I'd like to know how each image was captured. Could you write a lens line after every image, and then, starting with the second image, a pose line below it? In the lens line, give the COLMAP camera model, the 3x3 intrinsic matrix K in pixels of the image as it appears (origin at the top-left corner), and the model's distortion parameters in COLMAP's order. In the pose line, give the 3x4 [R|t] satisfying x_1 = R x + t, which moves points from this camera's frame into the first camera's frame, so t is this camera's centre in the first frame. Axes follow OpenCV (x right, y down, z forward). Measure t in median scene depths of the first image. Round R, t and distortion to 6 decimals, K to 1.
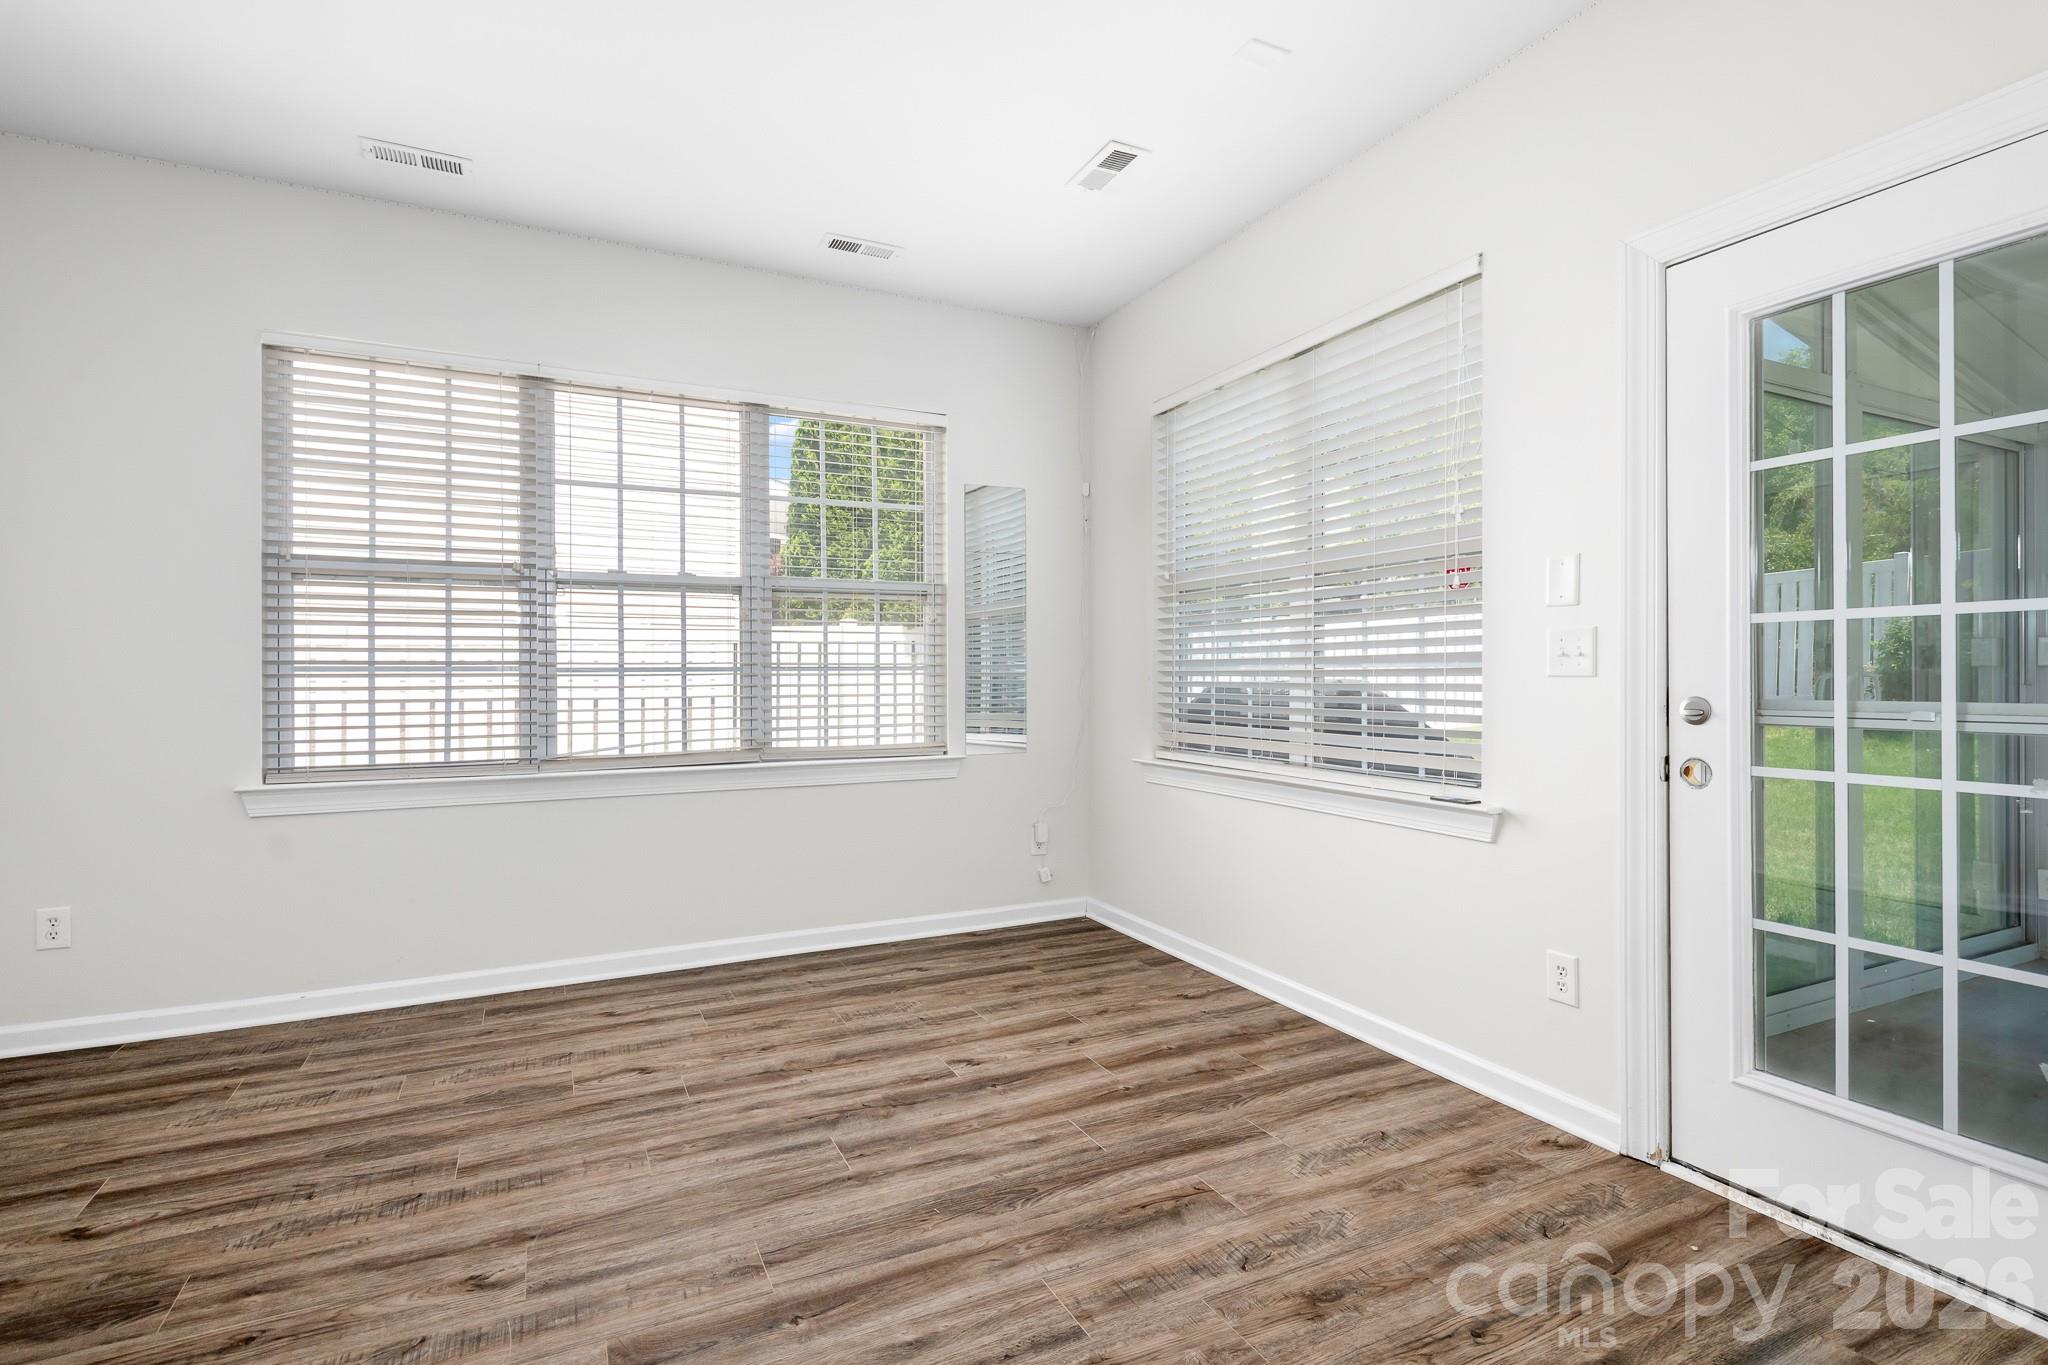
lens RADIAL K [[944.2, 0, 1011.5], [0, 944.2, 681.0], [0, 0, 1]] dist [-0.000859, -0.003628]
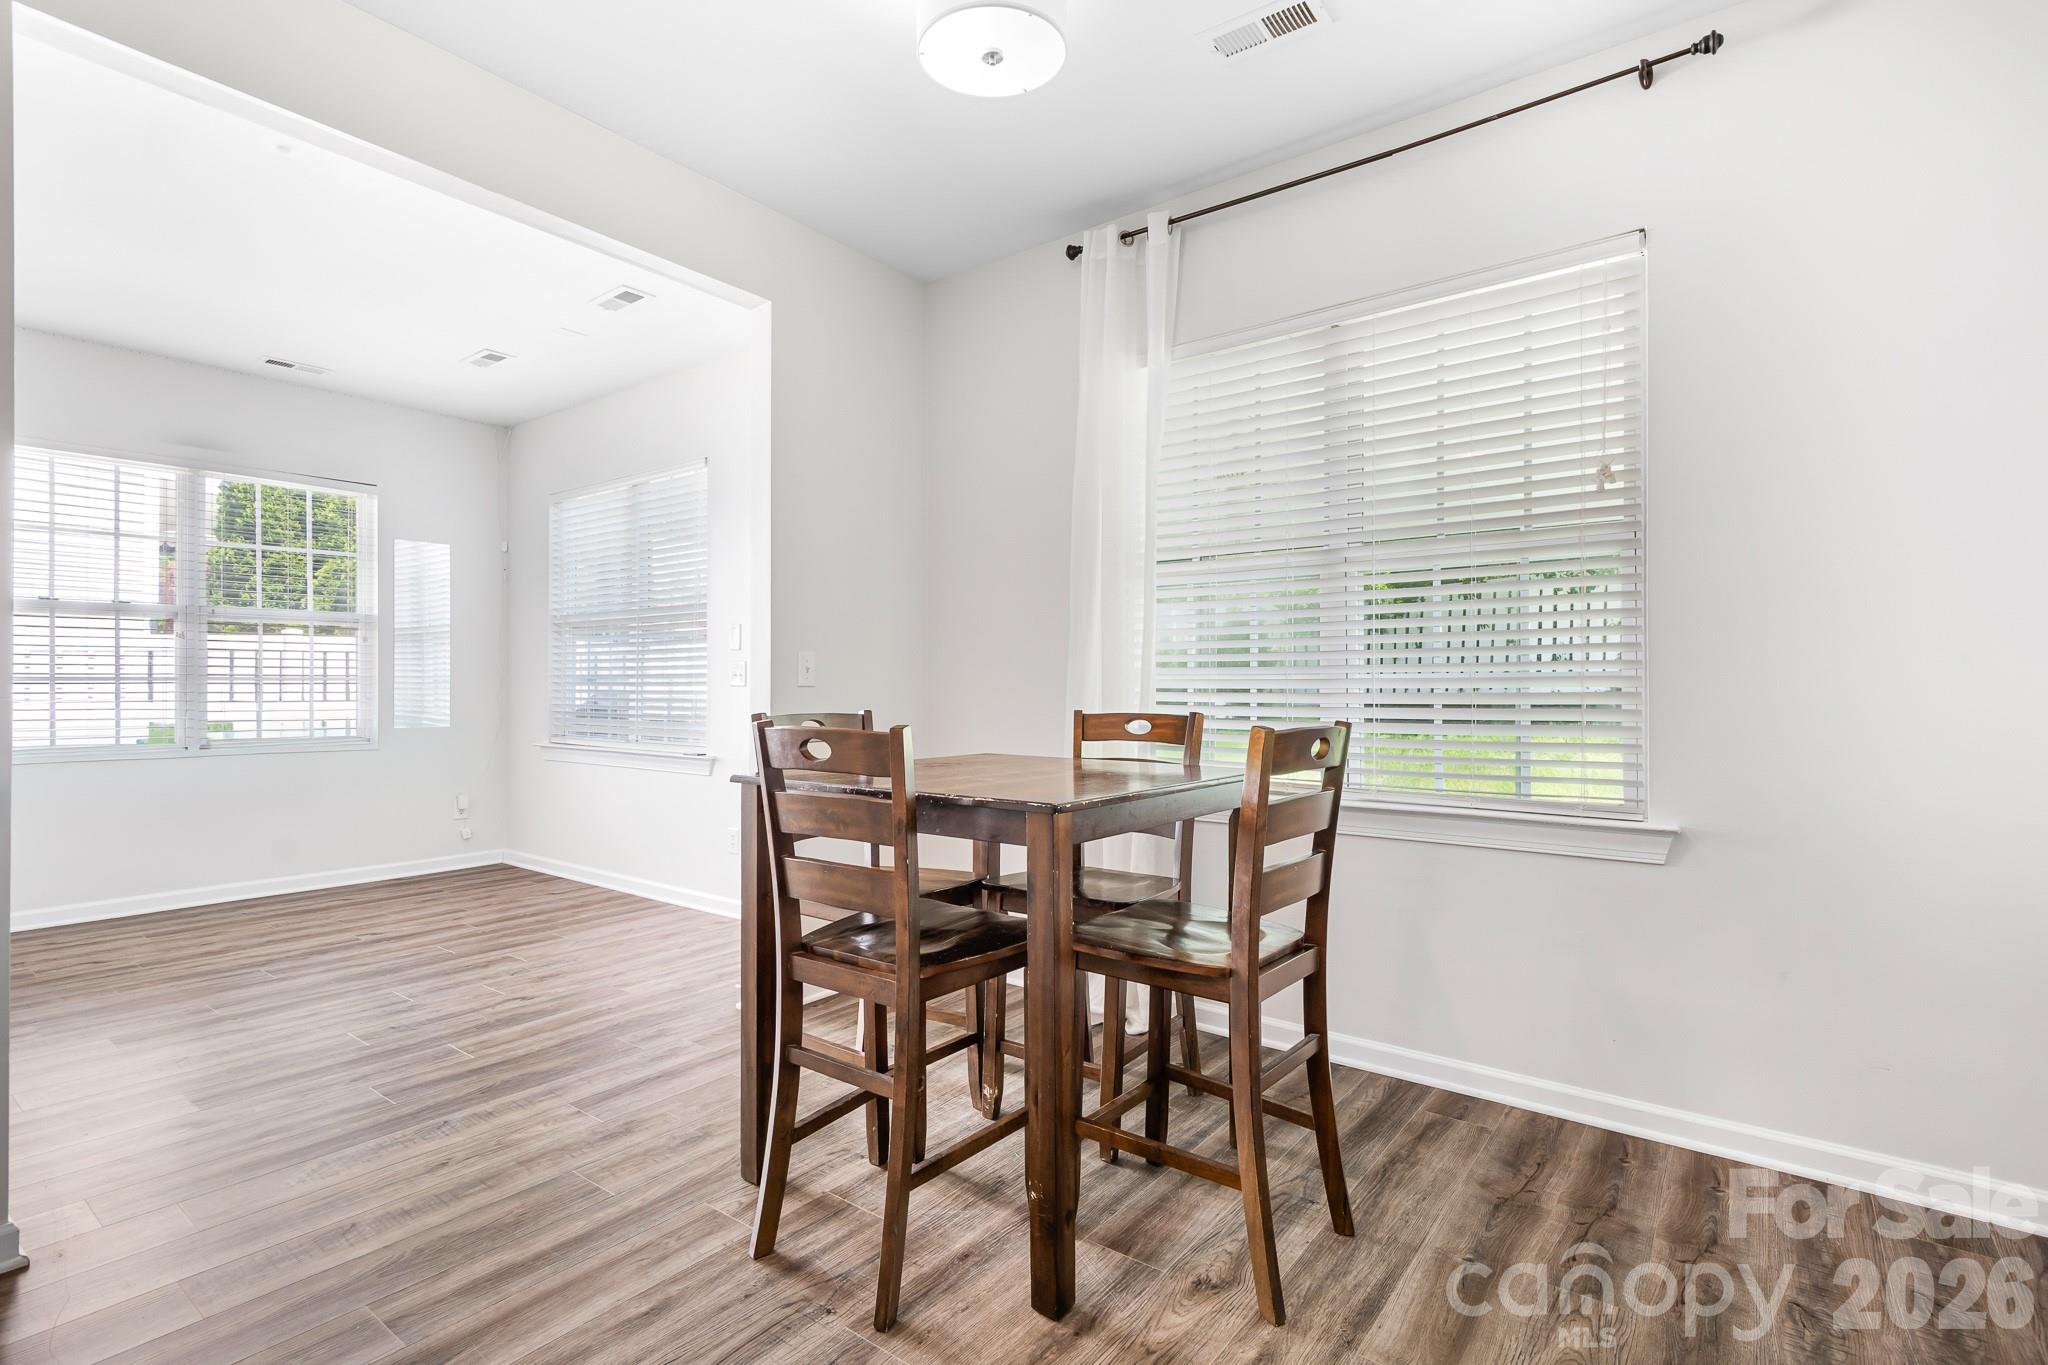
lens RADIAL K [[944.2, 0, 1029.3], [0, 944.2, 691.9], [0, 0, 1]] dist [-0.000859, -0.003628]
pose [[0.885401, 0.002423, 0.464823, 0.184624], [-0.001267, 0.999995, -0.002799, 0.010421], [-0.464827, 0.001889, 0.885399, -0.856483]]
